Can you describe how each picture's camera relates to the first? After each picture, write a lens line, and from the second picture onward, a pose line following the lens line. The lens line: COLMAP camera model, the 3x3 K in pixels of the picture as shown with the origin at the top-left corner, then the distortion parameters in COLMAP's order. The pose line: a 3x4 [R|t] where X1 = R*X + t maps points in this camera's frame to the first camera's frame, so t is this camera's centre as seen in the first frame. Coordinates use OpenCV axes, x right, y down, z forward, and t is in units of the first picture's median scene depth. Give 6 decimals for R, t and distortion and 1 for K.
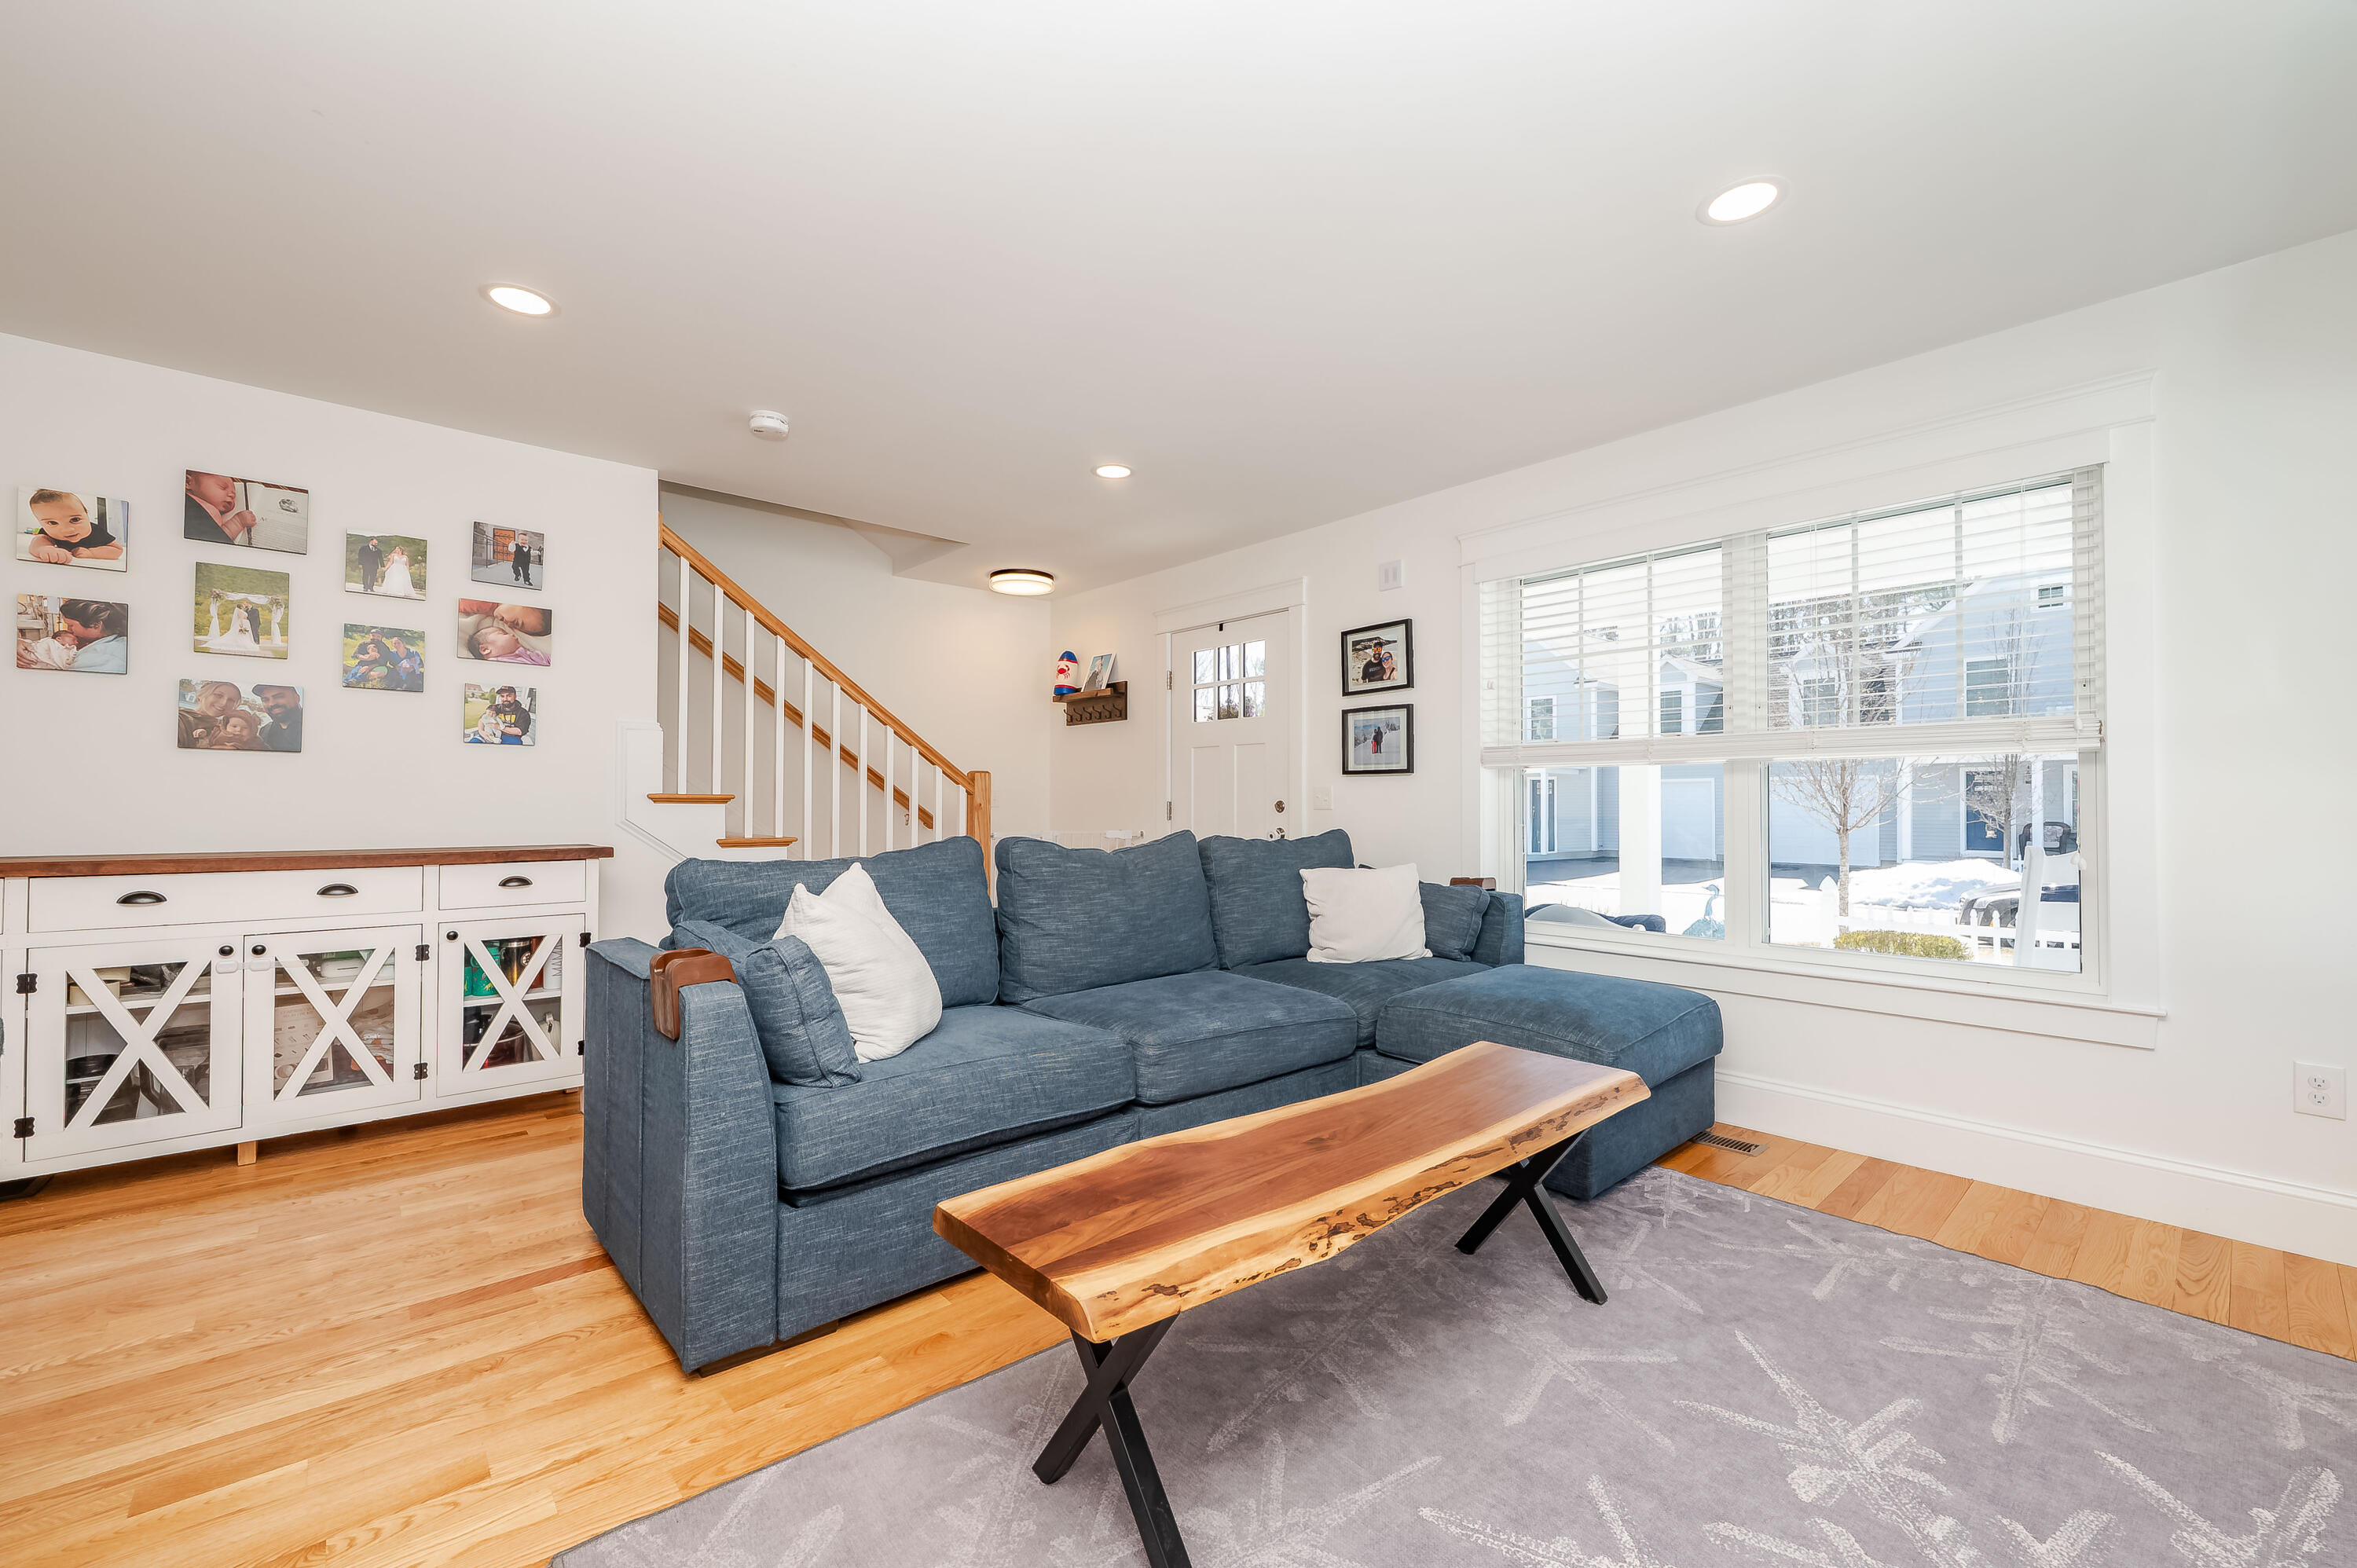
lens RADIAL K [[955.3, 0, 1178.6], [0, 955.3, 779.2], [0, 0, 1]] dist [0.003422, 0.000039]
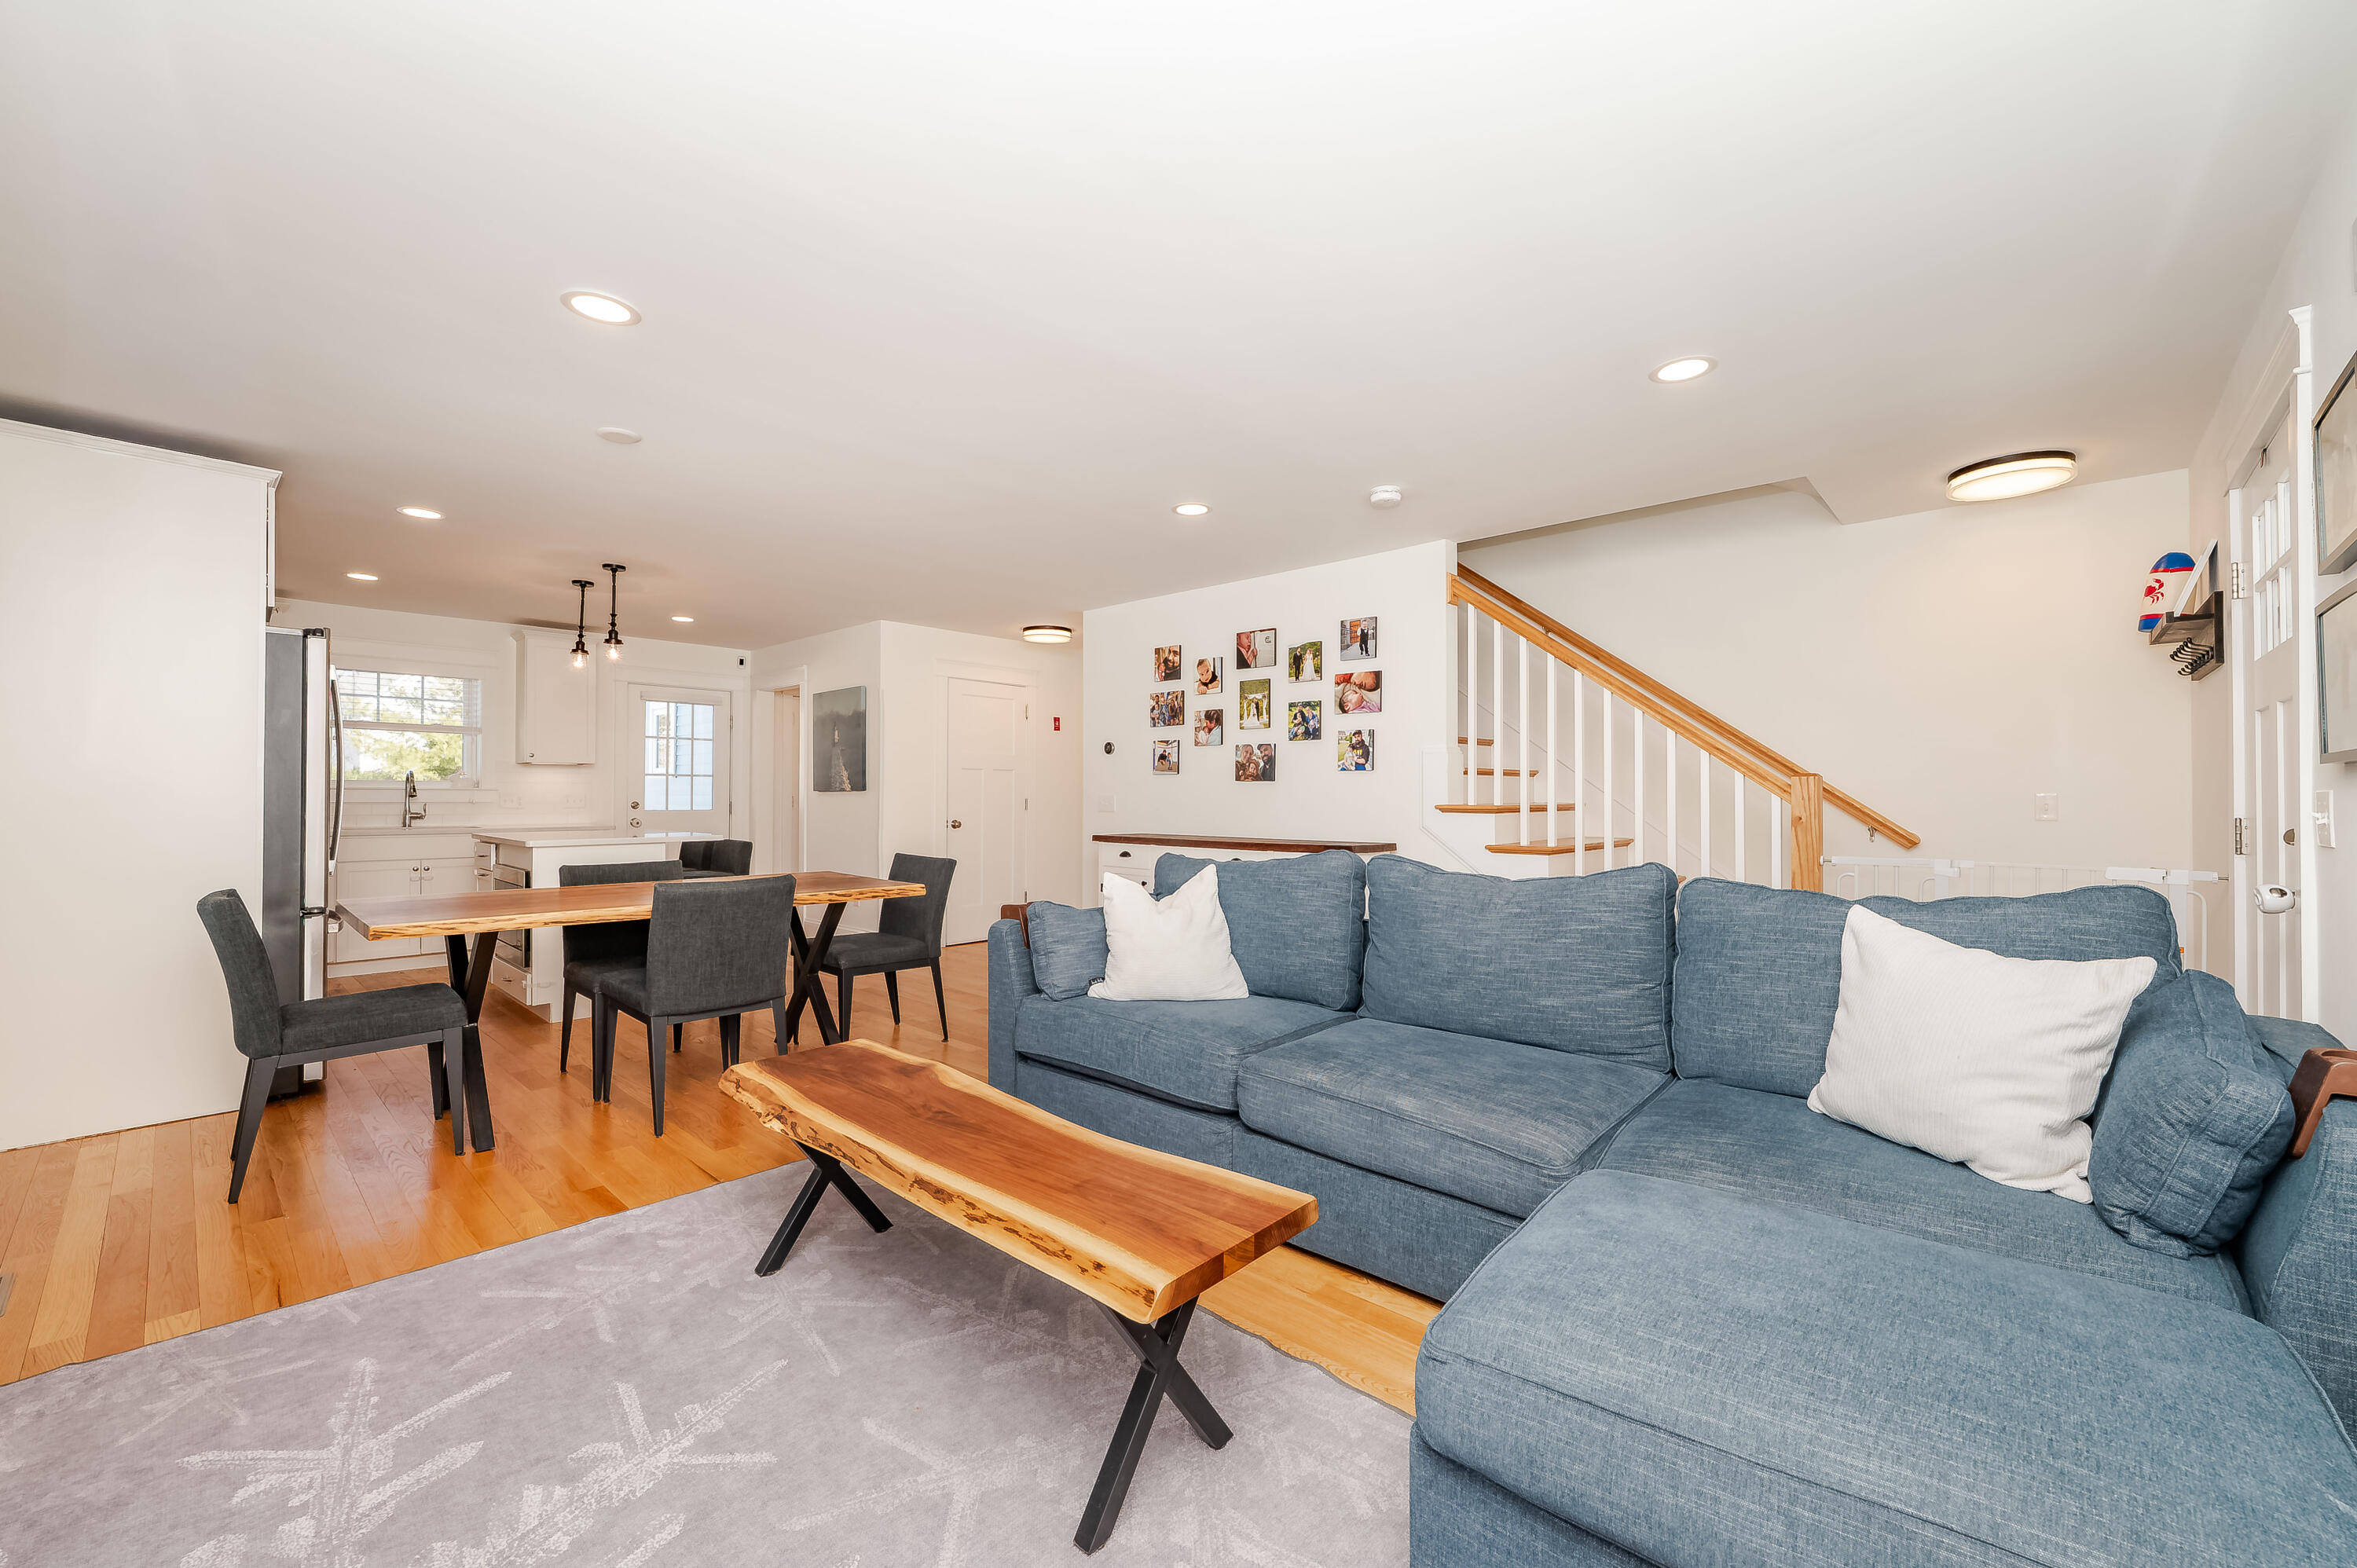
lens RADIAL K [[955.3, 0, 1178.6], [0, 955.3, 779.2], [0, 0, 1]] dist [0.003422, 0.000039]
pose [[0.085918, -0.020645, -0.996088, 0.750957], [0.024134, 0.999535, -0.018634, -0.003915], [0.996010, -0.022439, 0.086376, 0.660590]]
